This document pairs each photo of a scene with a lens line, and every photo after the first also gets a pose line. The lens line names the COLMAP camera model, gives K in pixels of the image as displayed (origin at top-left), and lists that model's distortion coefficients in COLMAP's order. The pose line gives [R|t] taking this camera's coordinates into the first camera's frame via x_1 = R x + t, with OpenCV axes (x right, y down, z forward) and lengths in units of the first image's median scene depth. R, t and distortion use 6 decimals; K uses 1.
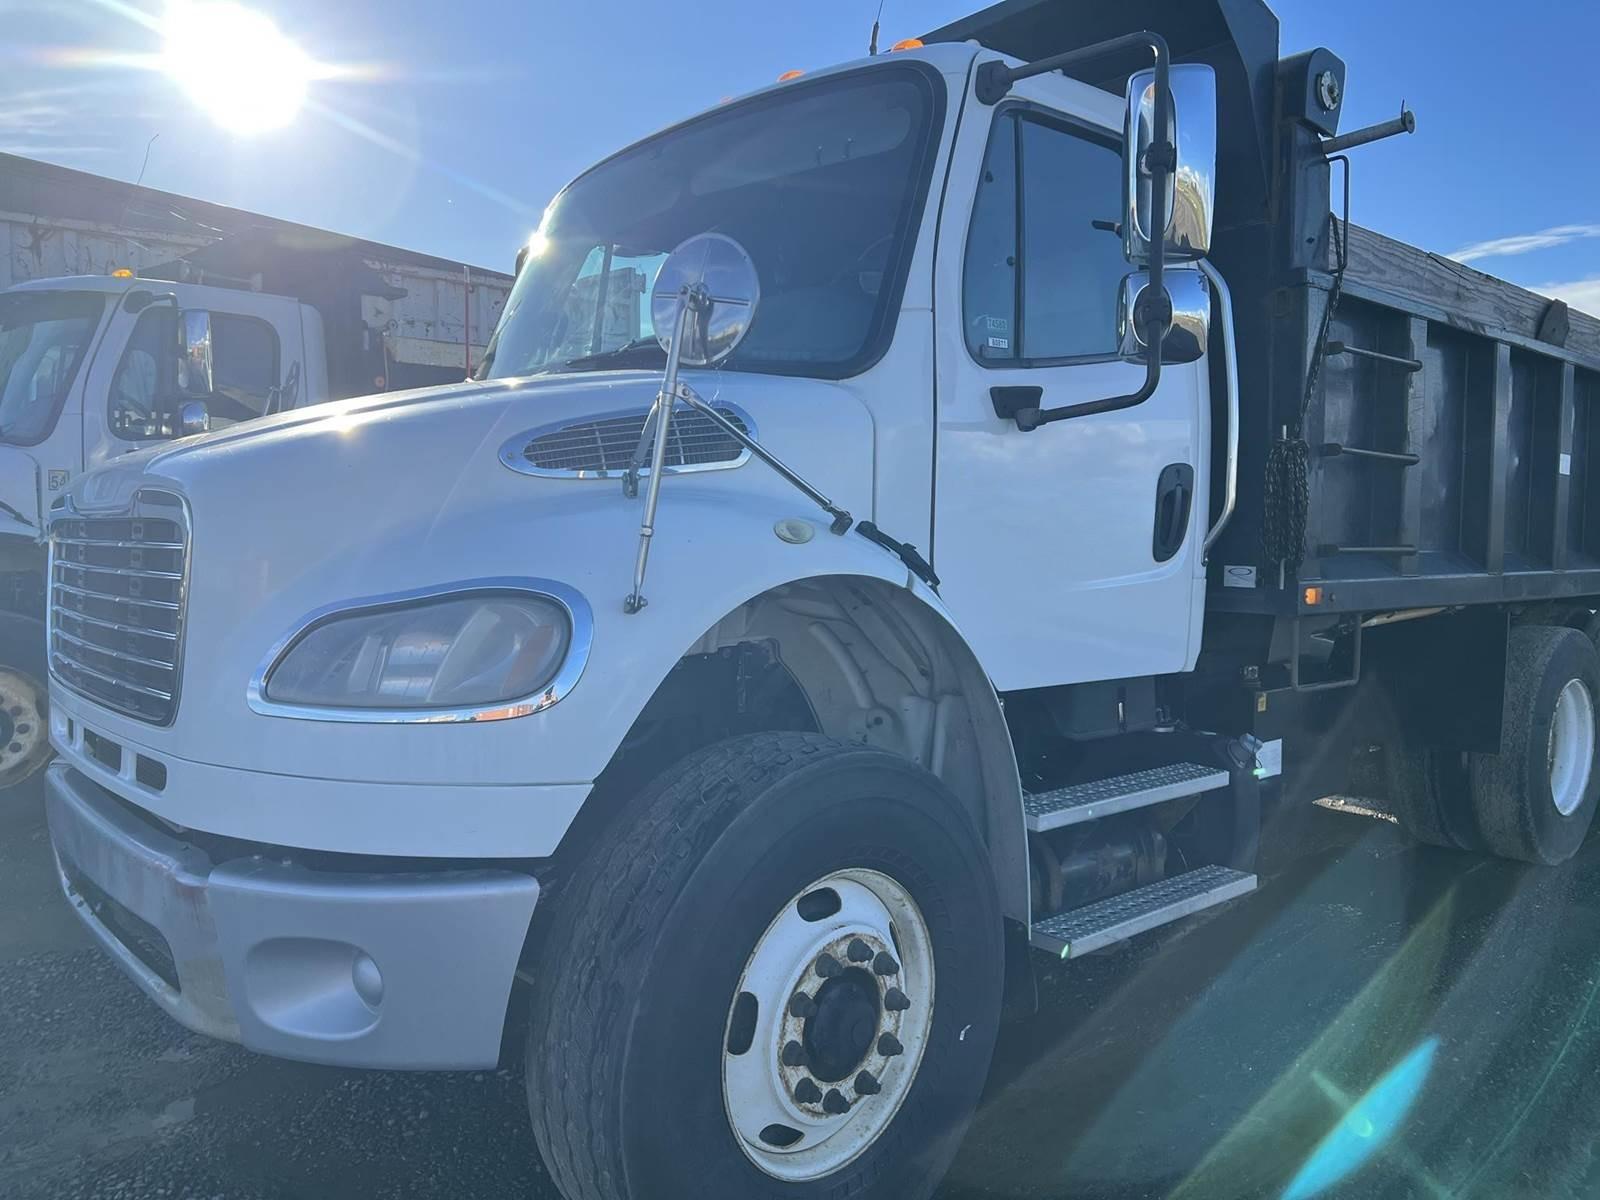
lens RADIAL K [[1205.5, 0, 799.9], [0, 1205.5, 594.5], [0, 0, 1]] dist [0.048515, -0.051327]
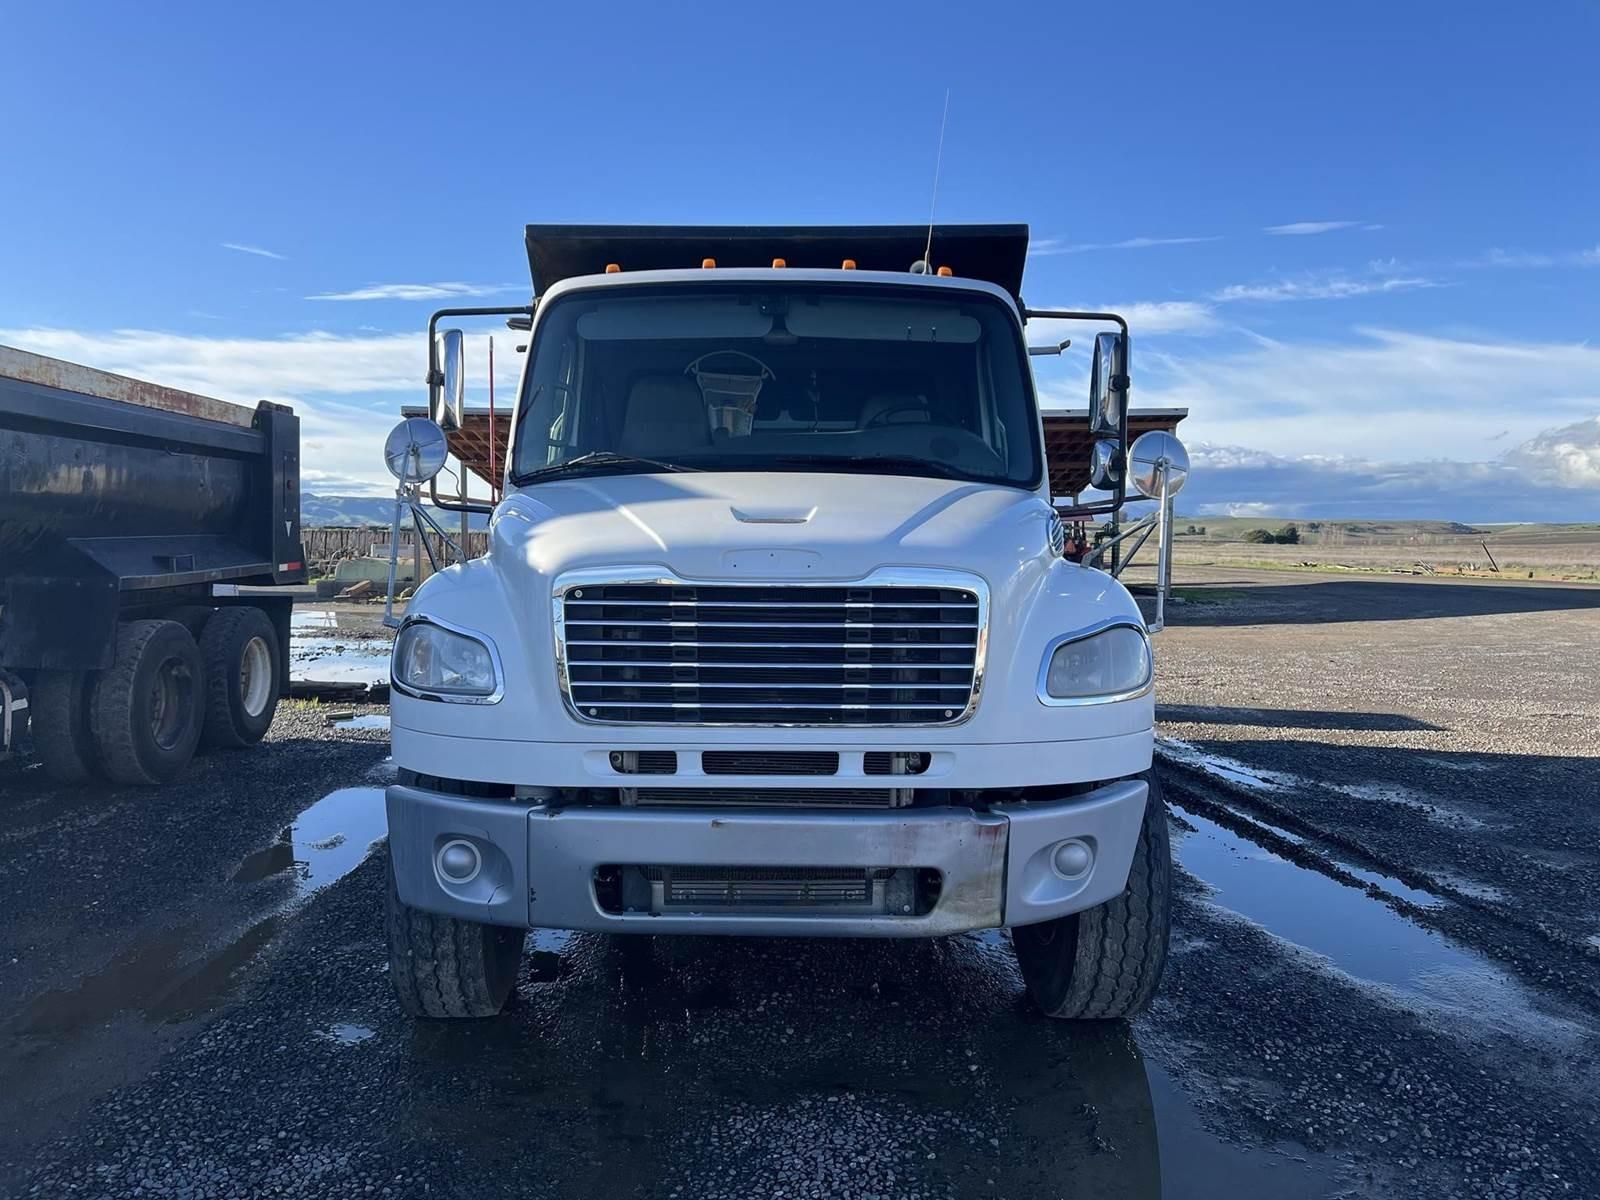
lens RADIAL K [[1205.5, 0, 793.3], [0, 1205.5, 599.9], [0, 0, 1]] dist [0.048515, -0.051327]
pose [[0.663773, -0.030182, 0.747325, -1.322047], [0.037111, 0.999284, 0.007396, -0.048134], [-0.747013, 0.022825, 0.664417, 0.123227]]
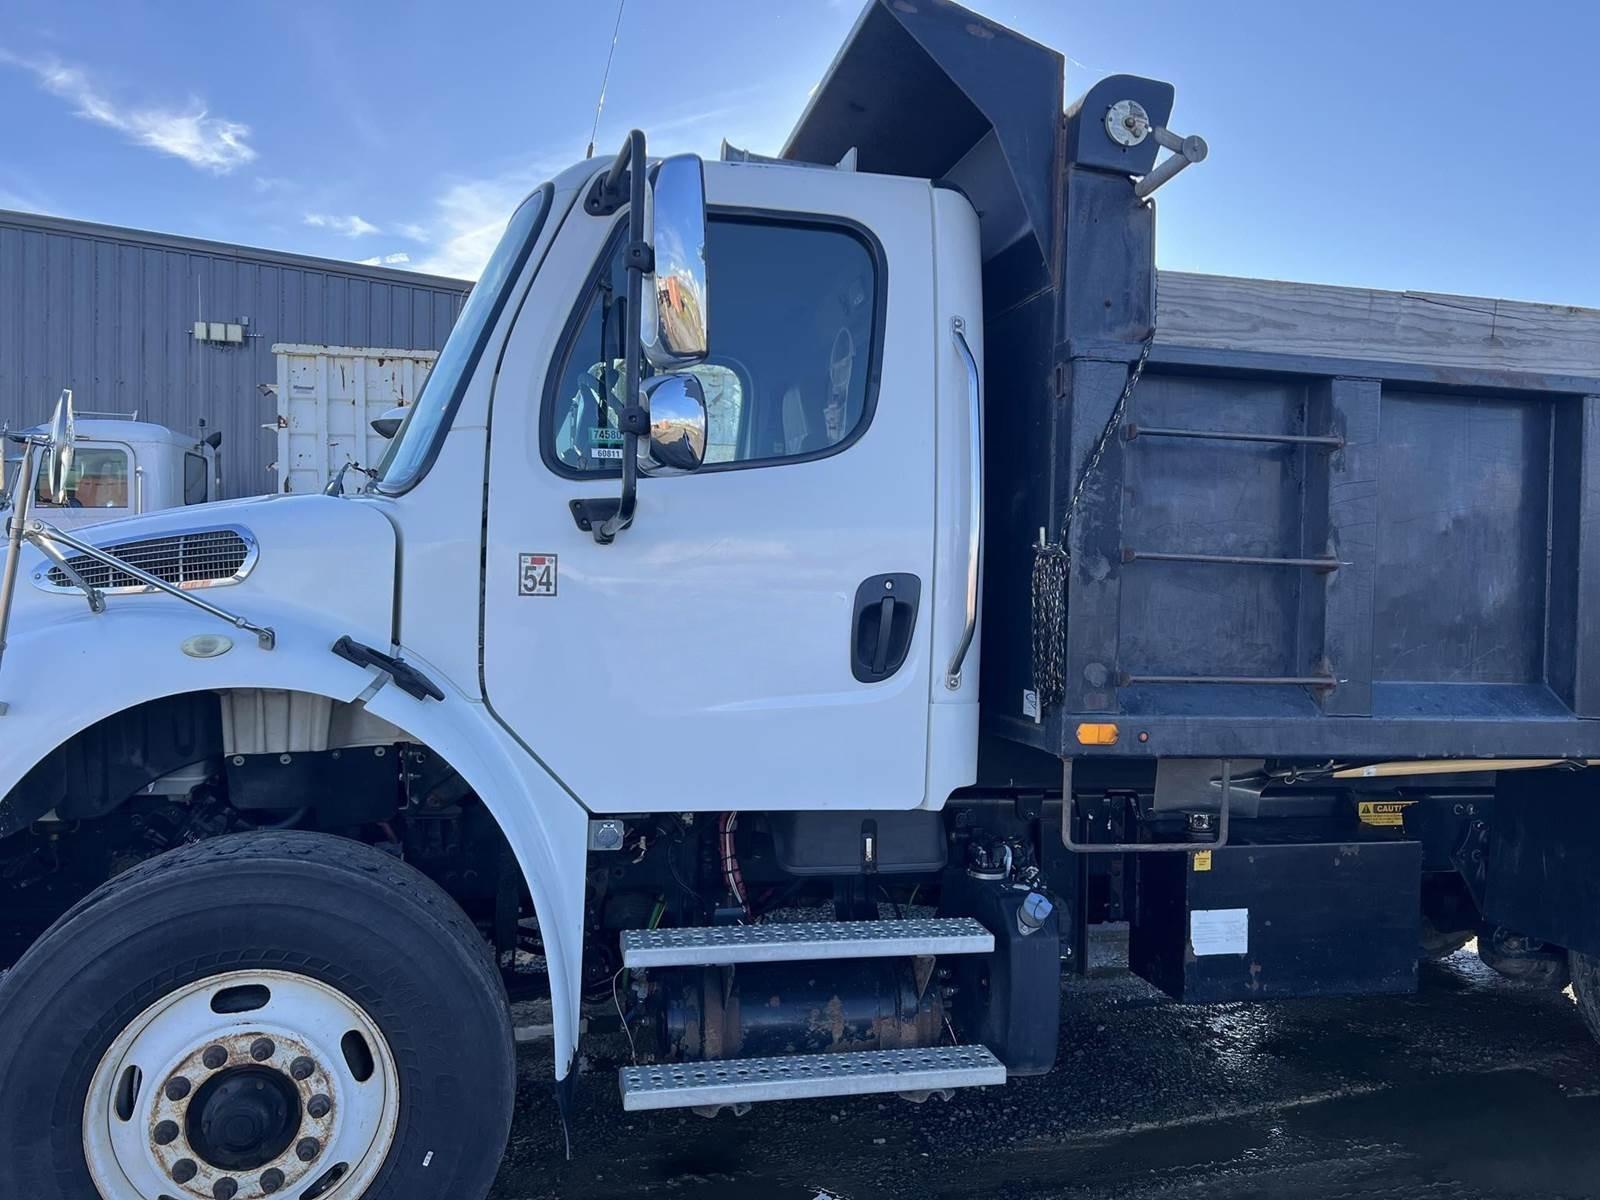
lens RADIAL K [[1205.5, 0, 806.2], [0, 1205.5, 602.8], [0, 0, 1]] dist [0.048515, -0.051327]
pose [[0.877640, 0.018878, -0.478948, 0.780392], [-0.042865, 0.998312, -0.039198, -0.056703], [0.477399, 0.054931, 0.876968, 0.230264]]
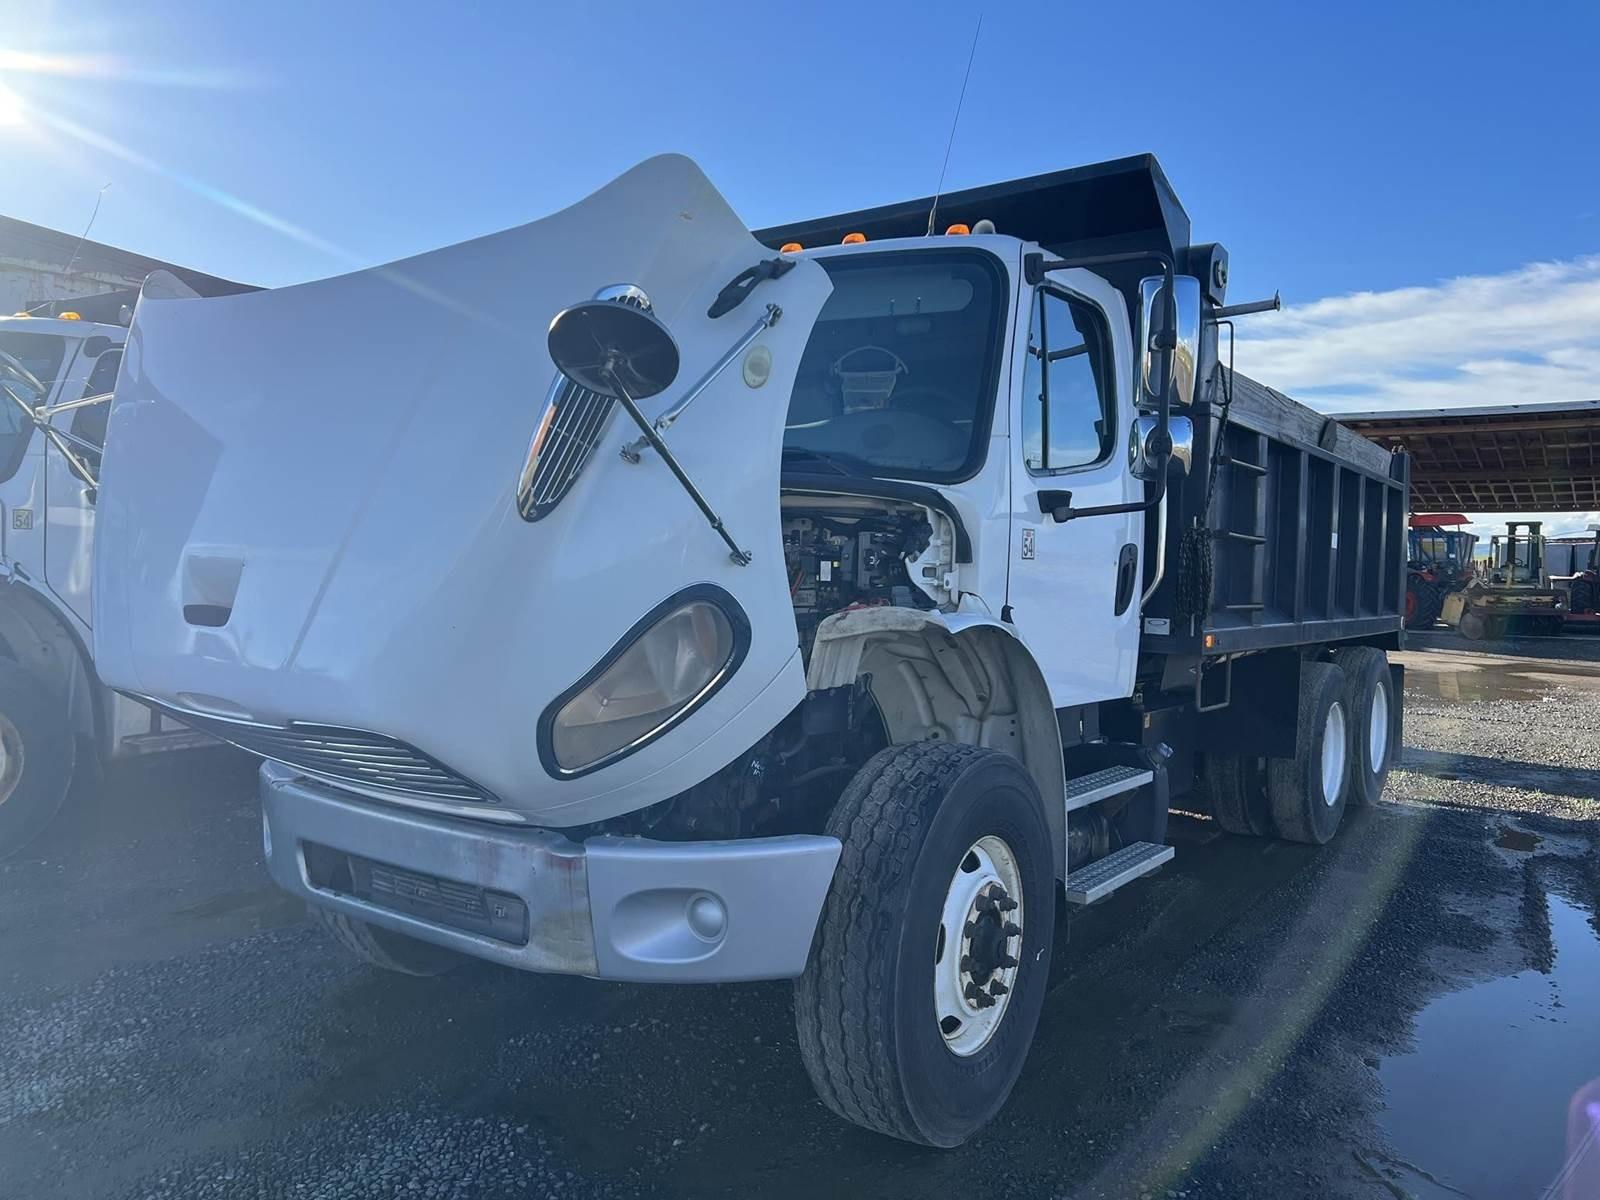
lens RADIAL K [[1205.5, 0, 801.1], [0, 1205.5, 614.9], [0, 0, 1]] dist [0.048515, -0.051327]
pose [[0.974377, 0.008064, 0.224775, -0.404485], [-0.005516, 0.999913, -0.011963, -0.011341], [-0.224852, 0.010416, 0.974337, -0.273916]]
